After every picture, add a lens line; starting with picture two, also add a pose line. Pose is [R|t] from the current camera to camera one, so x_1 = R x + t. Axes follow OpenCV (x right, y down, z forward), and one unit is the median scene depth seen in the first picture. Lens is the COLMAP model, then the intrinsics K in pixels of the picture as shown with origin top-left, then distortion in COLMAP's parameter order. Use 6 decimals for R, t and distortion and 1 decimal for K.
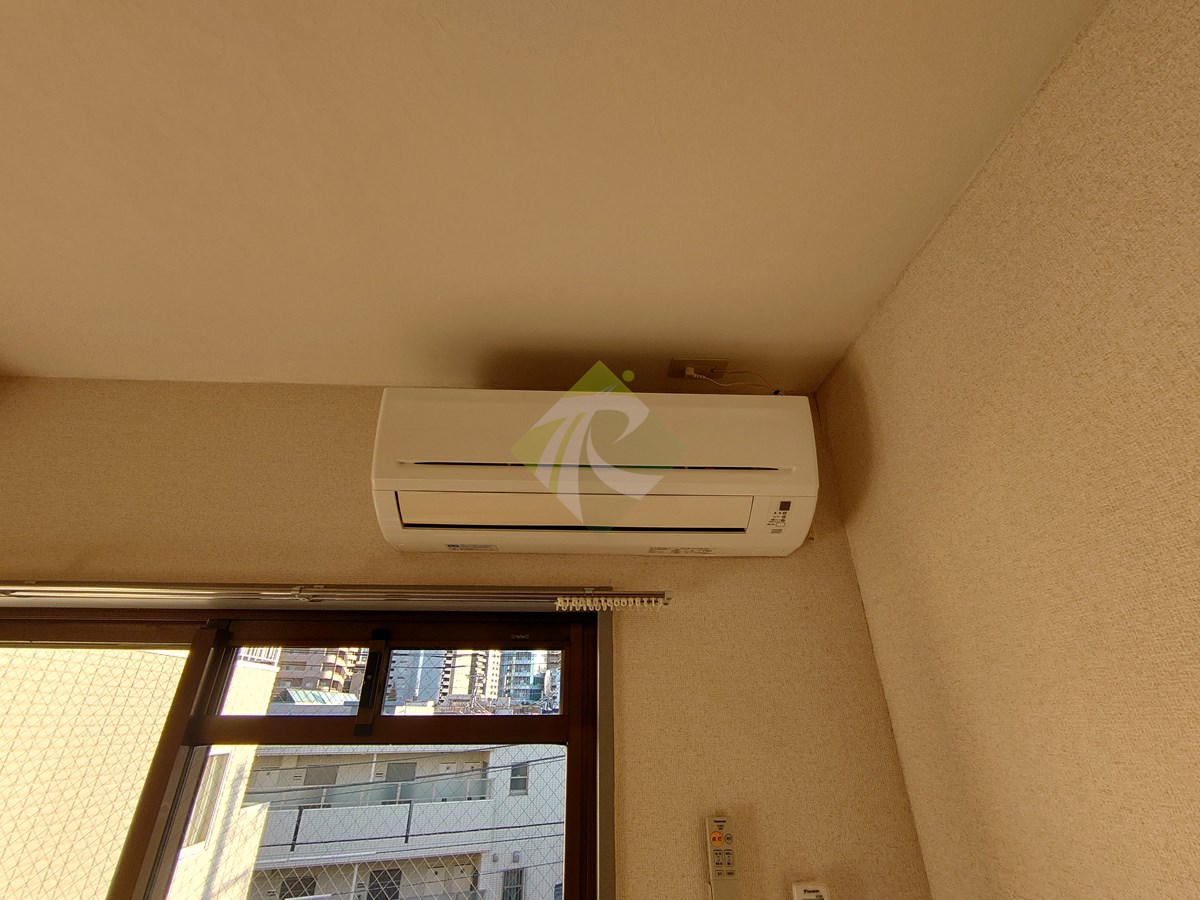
lens RADIAL K [[517.9, 0, 600.0], [0, 517.9, 450.0], [0, 0, 1]] dist [-0.000996, -0.001603]
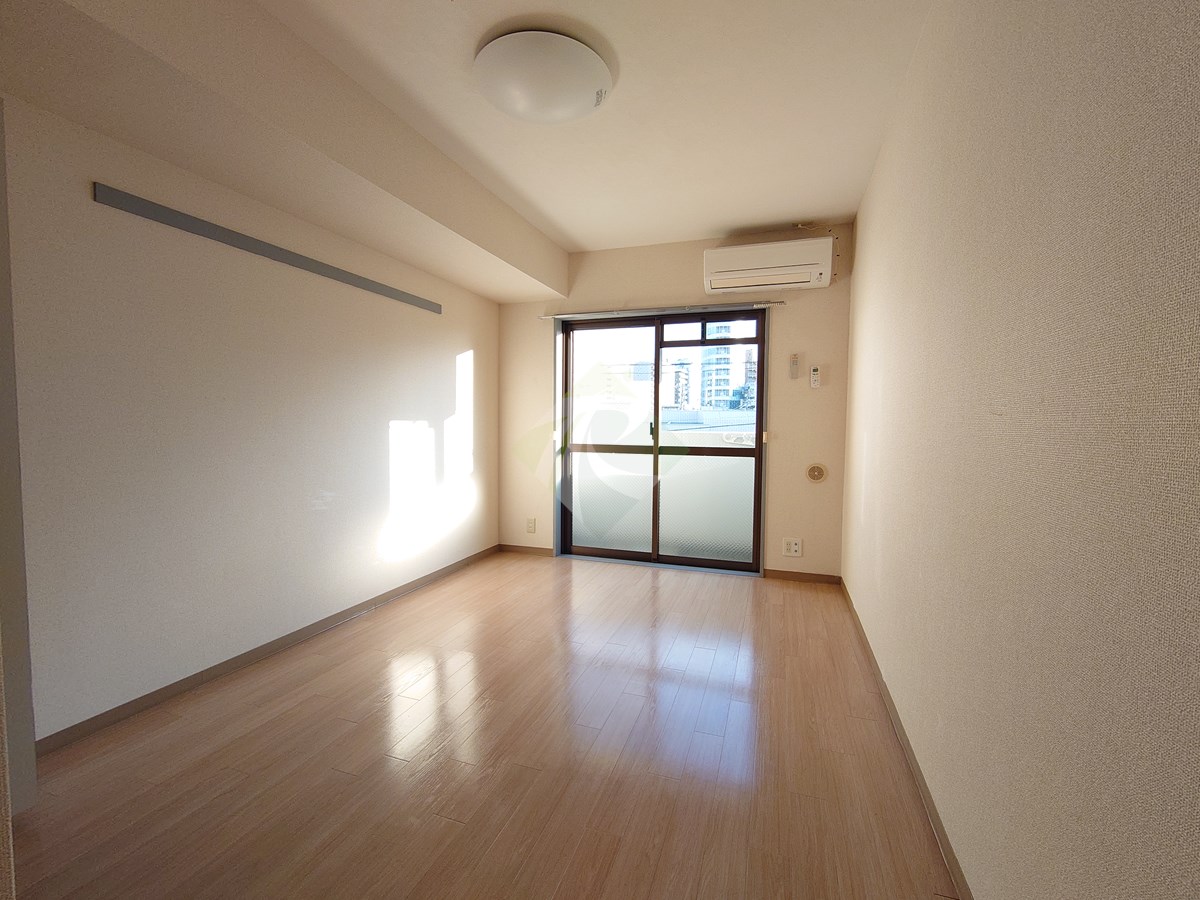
lens RADIAL K [[517.9, 0, 600.0], [0, 517.9, 450.0], [0, 0, 1]] dist [-0.000996, -0.001603]
pose [[0.933754, 0.025734, -0.356990, 0.225153], [0.156634, 0.867449, 0.472227, -0.700006], [0.321823, -0.496860, 0.805953, -2.717868]]
